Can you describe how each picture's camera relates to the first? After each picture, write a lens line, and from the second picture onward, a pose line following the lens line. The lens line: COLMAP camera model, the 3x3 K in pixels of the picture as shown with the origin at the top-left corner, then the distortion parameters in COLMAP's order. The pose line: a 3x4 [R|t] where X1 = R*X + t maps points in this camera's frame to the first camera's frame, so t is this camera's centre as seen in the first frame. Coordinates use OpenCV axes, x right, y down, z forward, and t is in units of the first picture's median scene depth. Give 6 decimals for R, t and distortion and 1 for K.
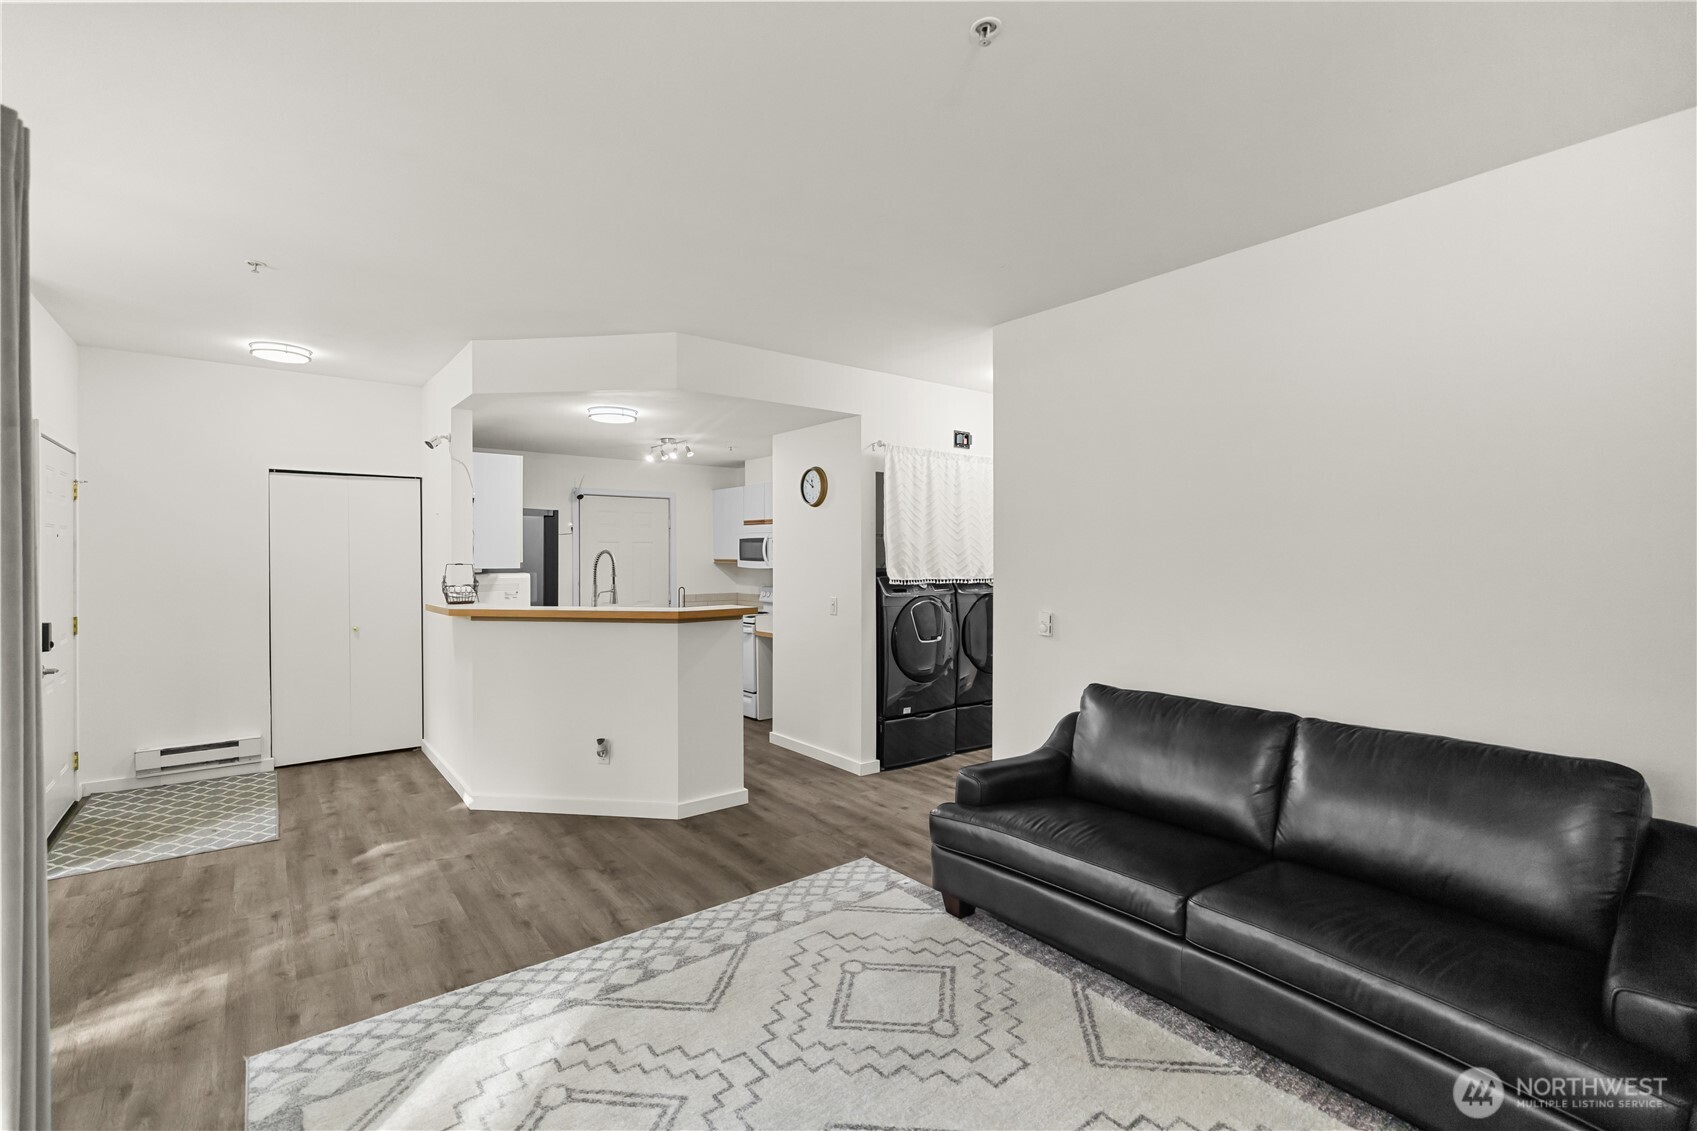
lens RADIAL K [[768.8, 0, 839.6], [0, 768.8, 549.2], [0, 0, 1]] dist [0.003791, -0.000124]
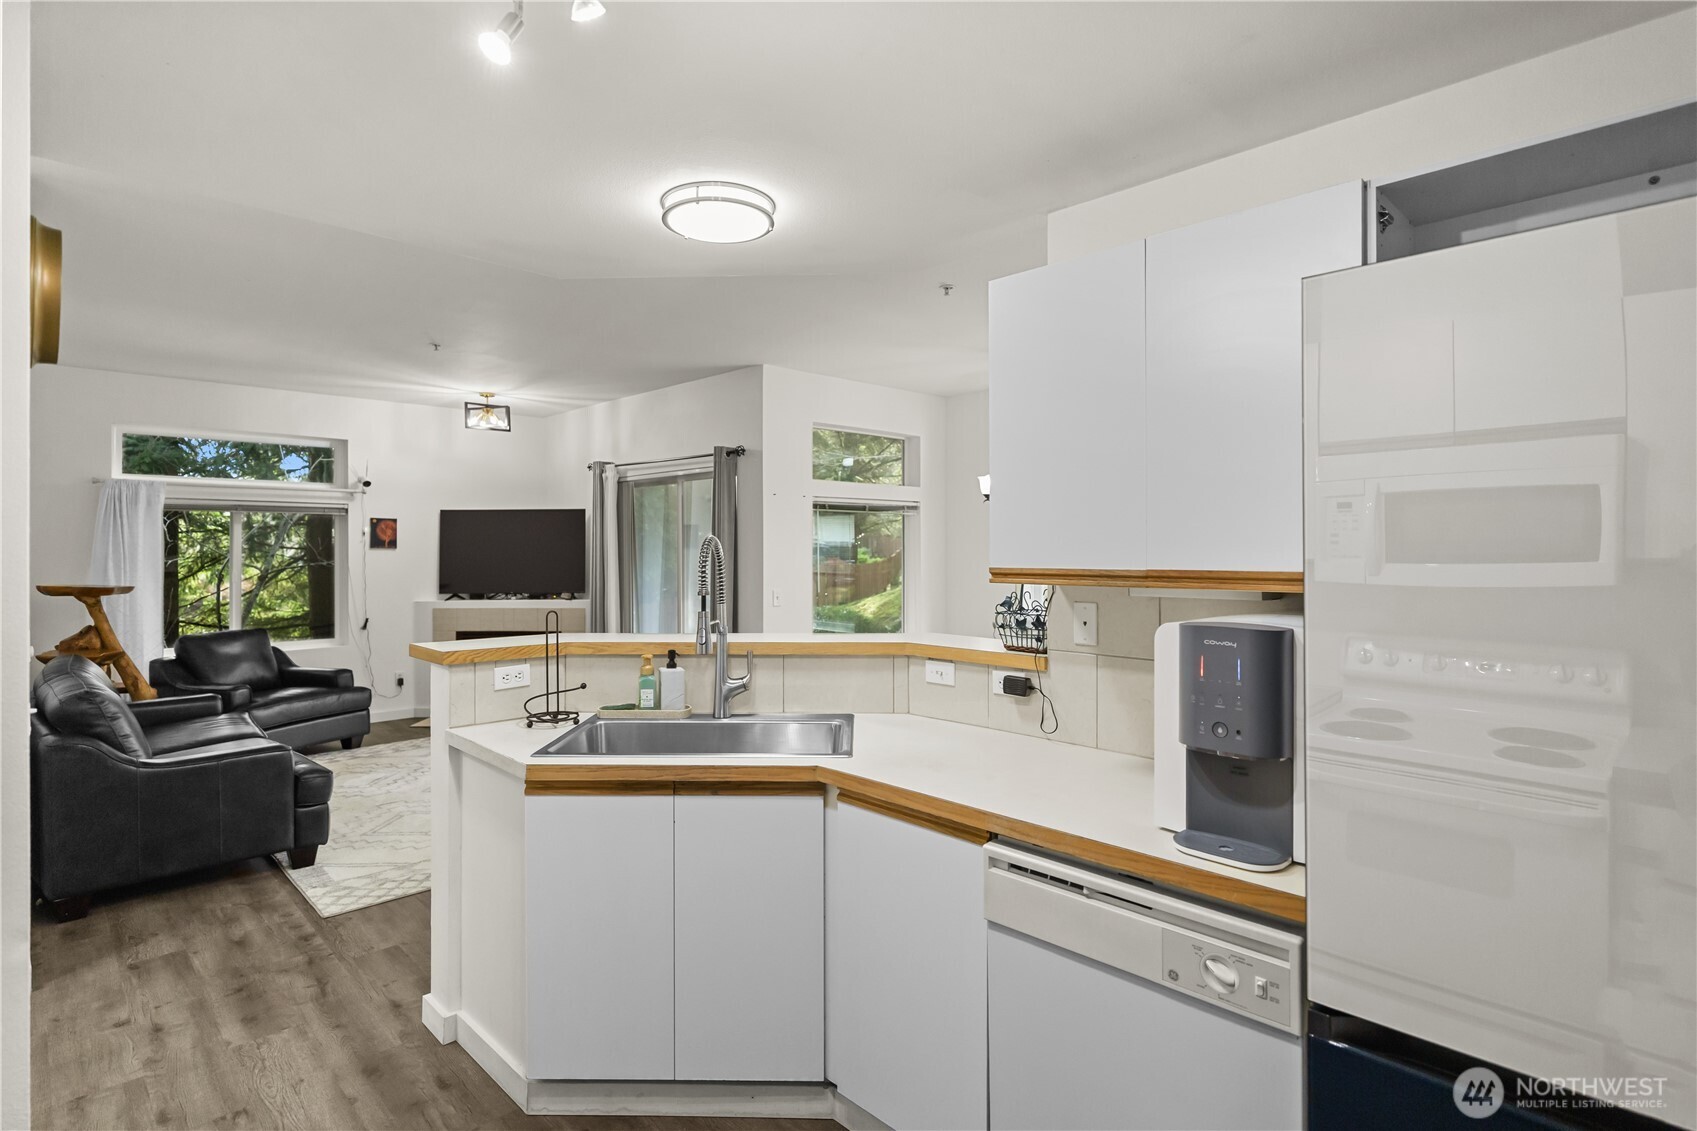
lens RADIAL K [[845.6, 0, 843.1], [0, 845.6, 551.5], [0, 0, 1]] dist [-0.002344, 0.000672]
pose [[-0.993251, 0.008159, -0.115696, -0.313668], [0.007711, 0.999961, 0.004319, 0.010302], [0.115726, 0.003398, -0.993275, 1.484686]]
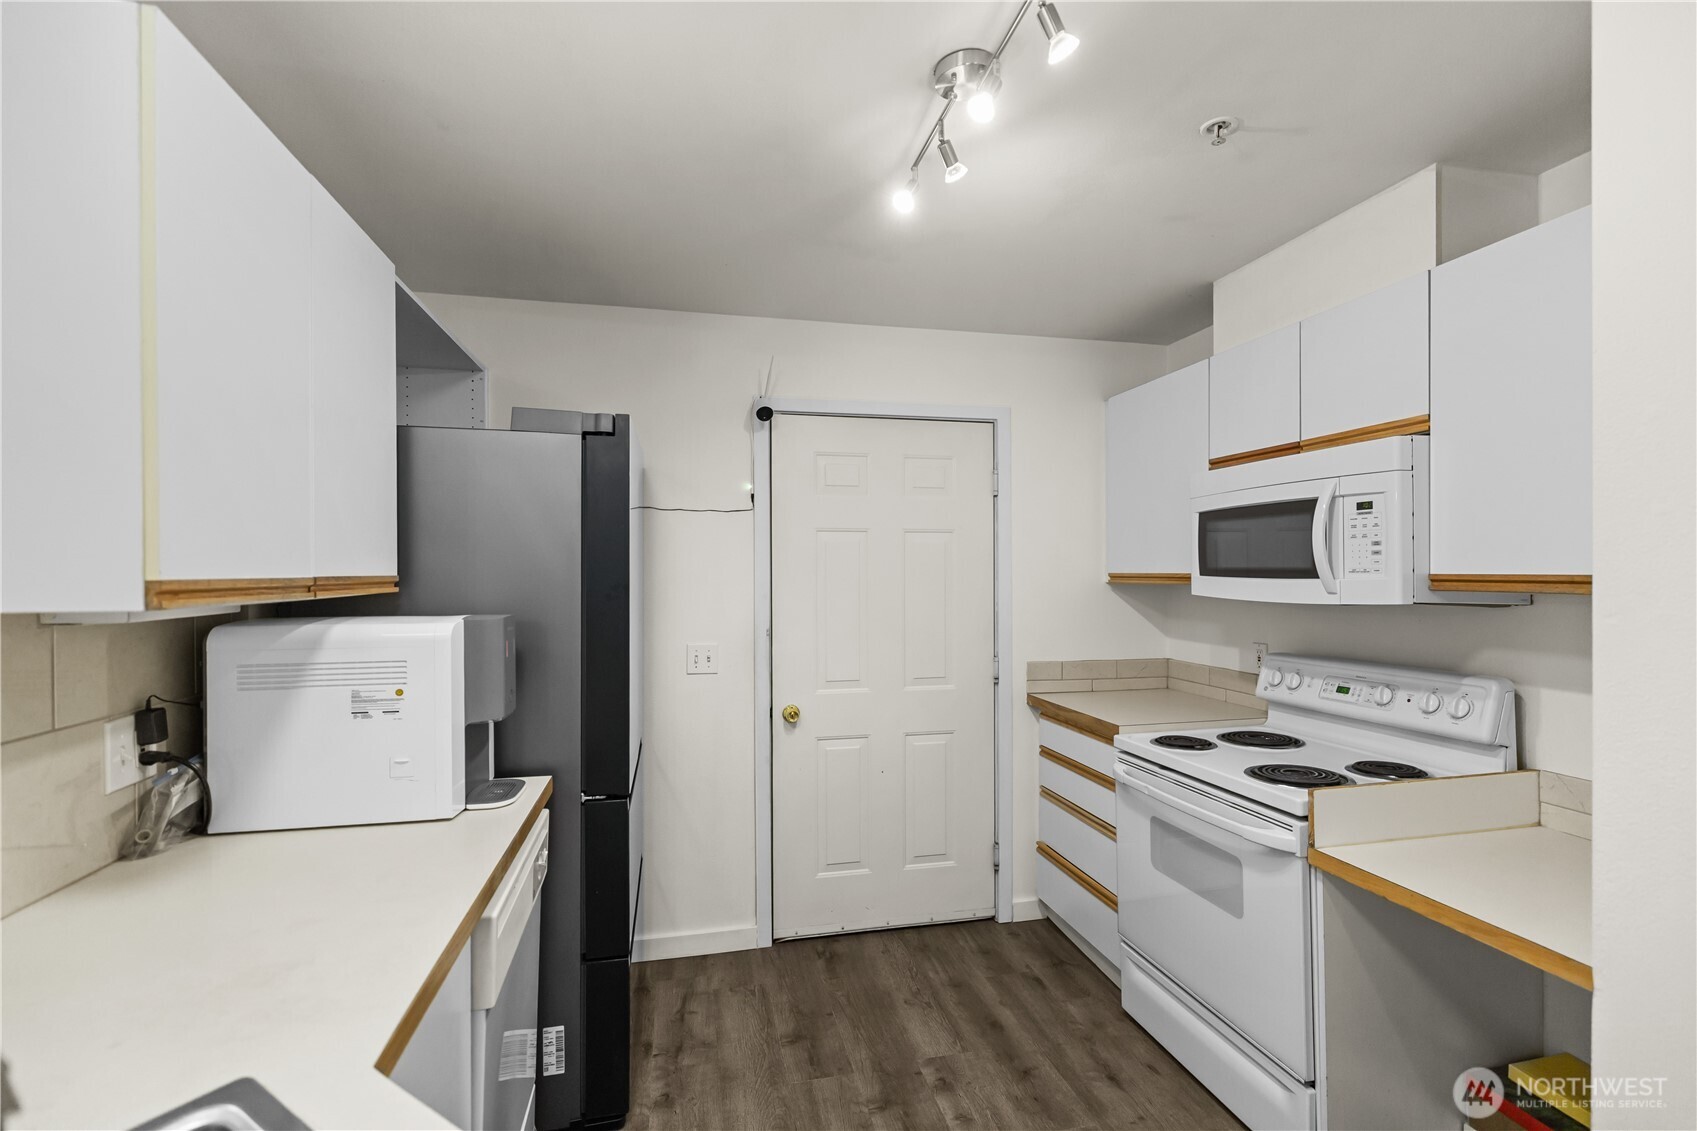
lens RADIAL K [[768.8, 0, 848.2], [0, 768.8, 568.7], [0, 0, 1]] dist [0.003791, -0.000124]
pose [[0.907113, -0.002491, -0.420881, -0.141469], [0.003712, 0.999991, 0.002082, 0.011039], [0.420872, -0.003450, 0.907114, 0.698720]]
